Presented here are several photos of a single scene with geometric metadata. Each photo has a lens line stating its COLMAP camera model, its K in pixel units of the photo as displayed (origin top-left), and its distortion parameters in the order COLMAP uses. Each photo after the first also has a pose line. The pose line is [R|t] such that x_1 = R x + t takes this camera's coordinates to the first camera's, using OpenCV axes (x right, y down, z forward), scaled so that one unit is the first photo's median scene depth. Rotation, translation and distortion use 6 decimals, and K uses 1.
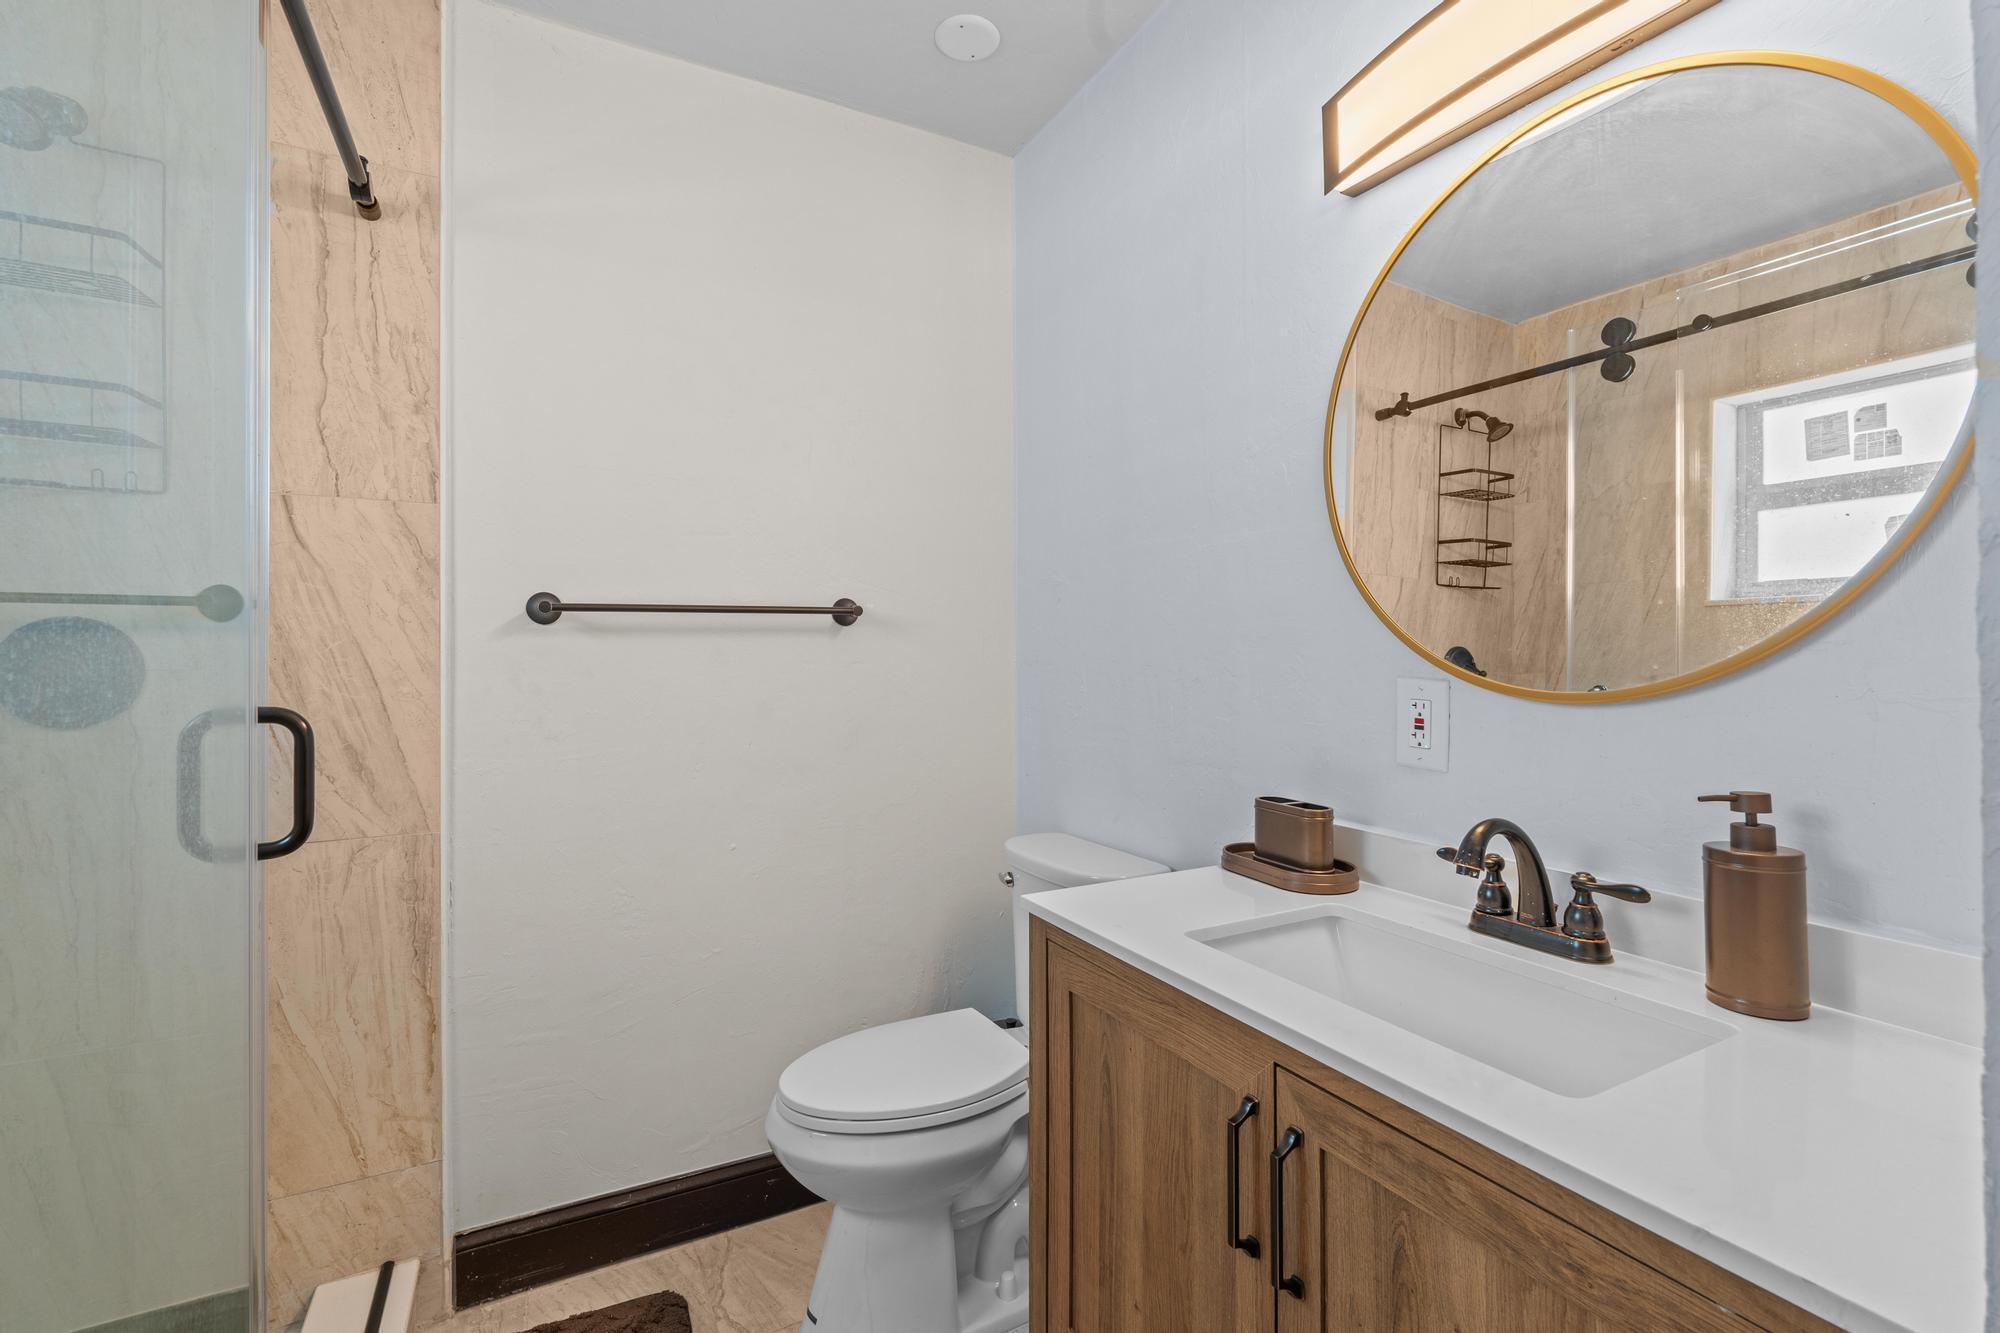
lens RADIAL K [[872.1, 0, 1003.9], [0, 872.1, 655.9], [0, 0, 1]] dist [-0.005988, 0.000494]
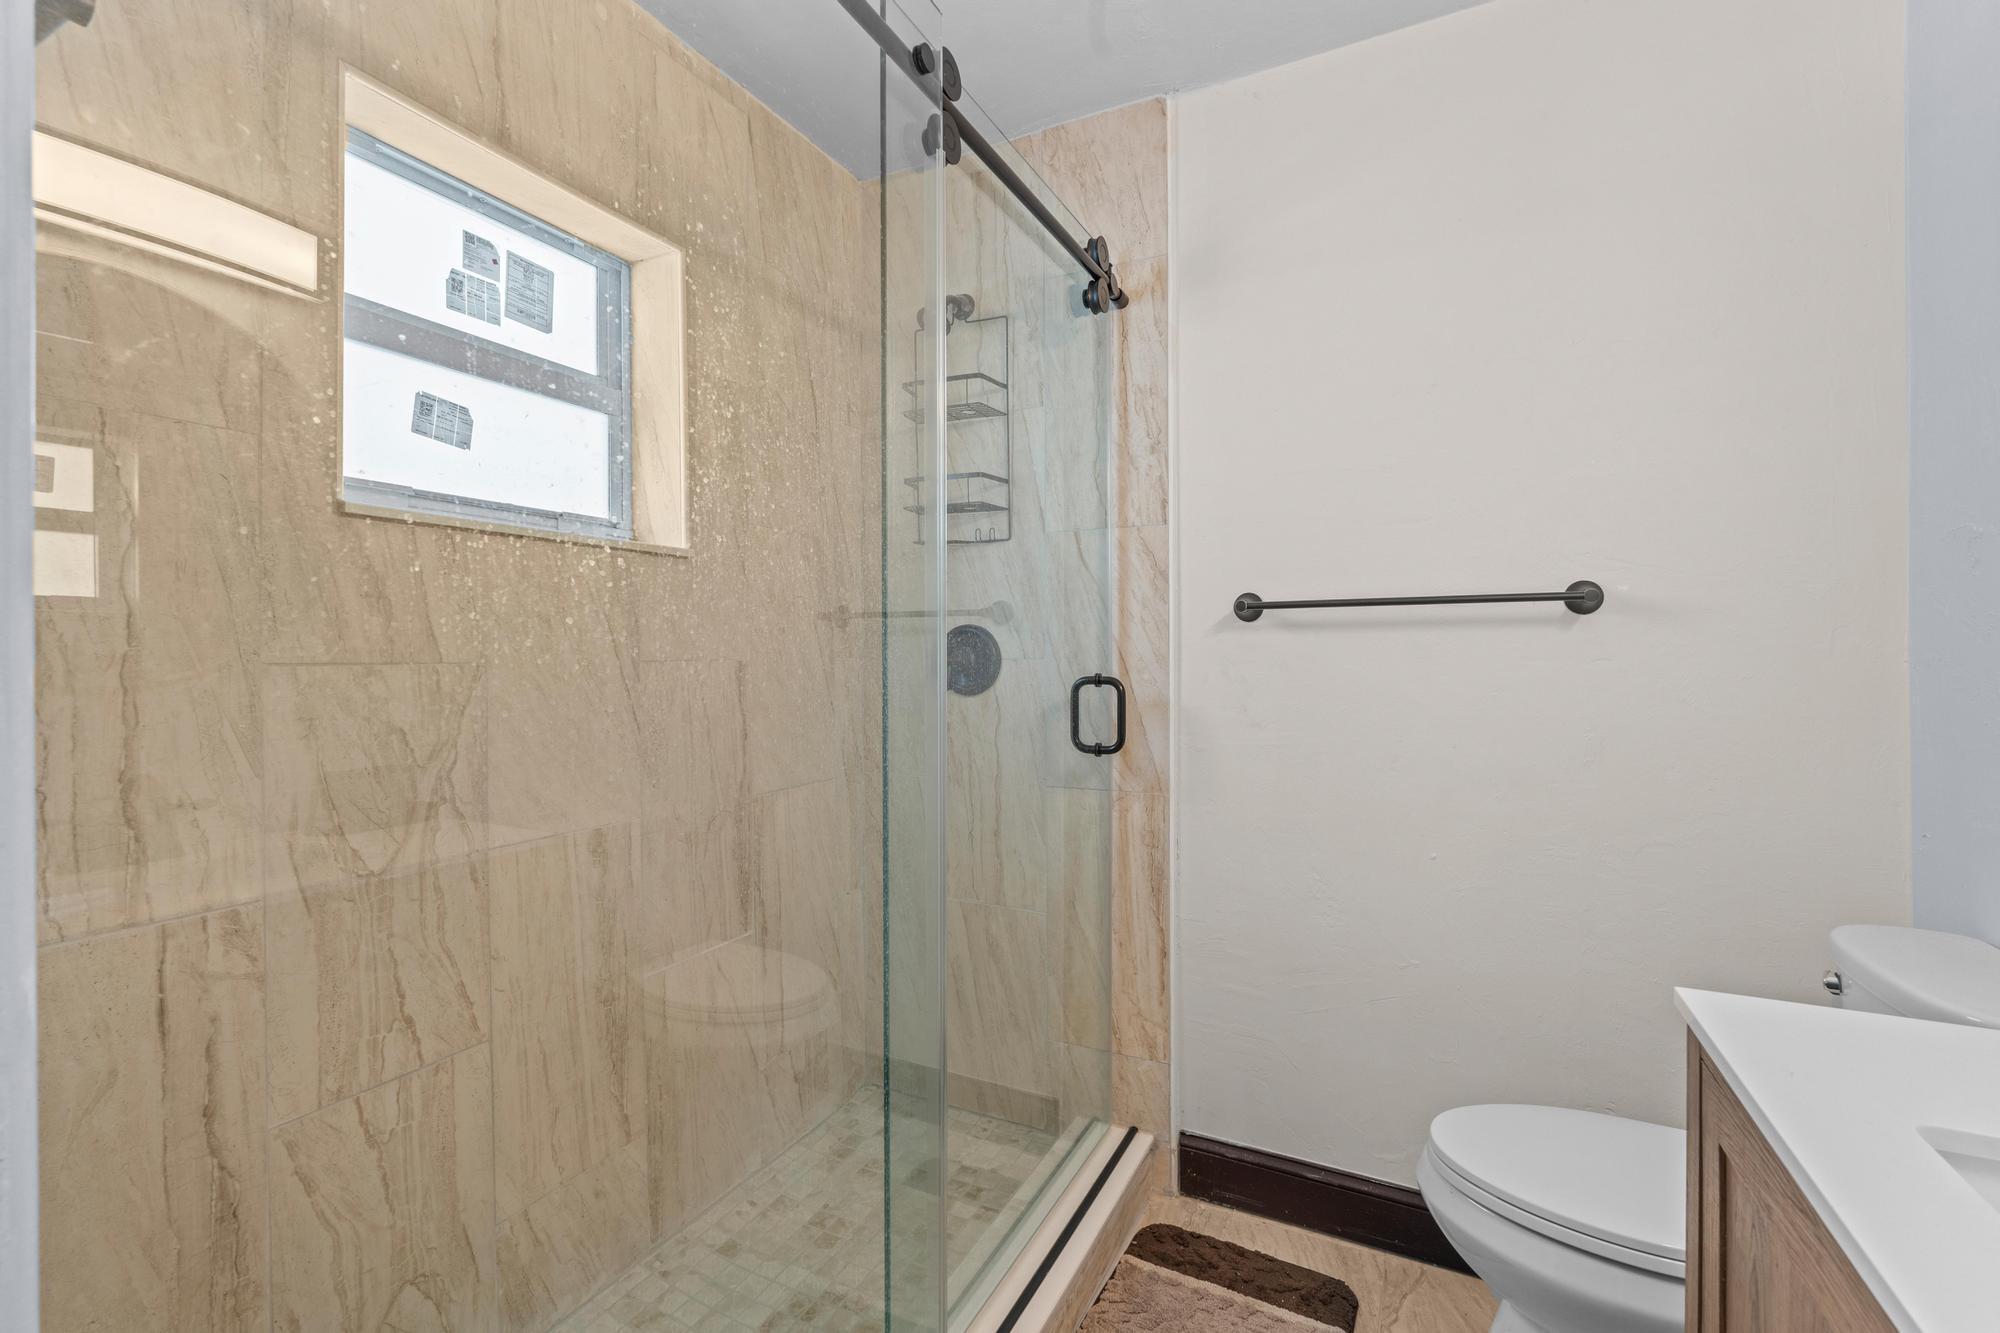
lens RADIAL K [[872.1, 0, 1005.7], [0, 872.1, 661.6], [0, 0, 1]] dist [-0.005988, 0.000494]
pose [[0.579835, 0.012448, -0.814639, 0.210866], [-0.003098, 0.999910, 0.013074, 0.000966], [0.814728, -0.005057, 0.579821, 0.109914]]
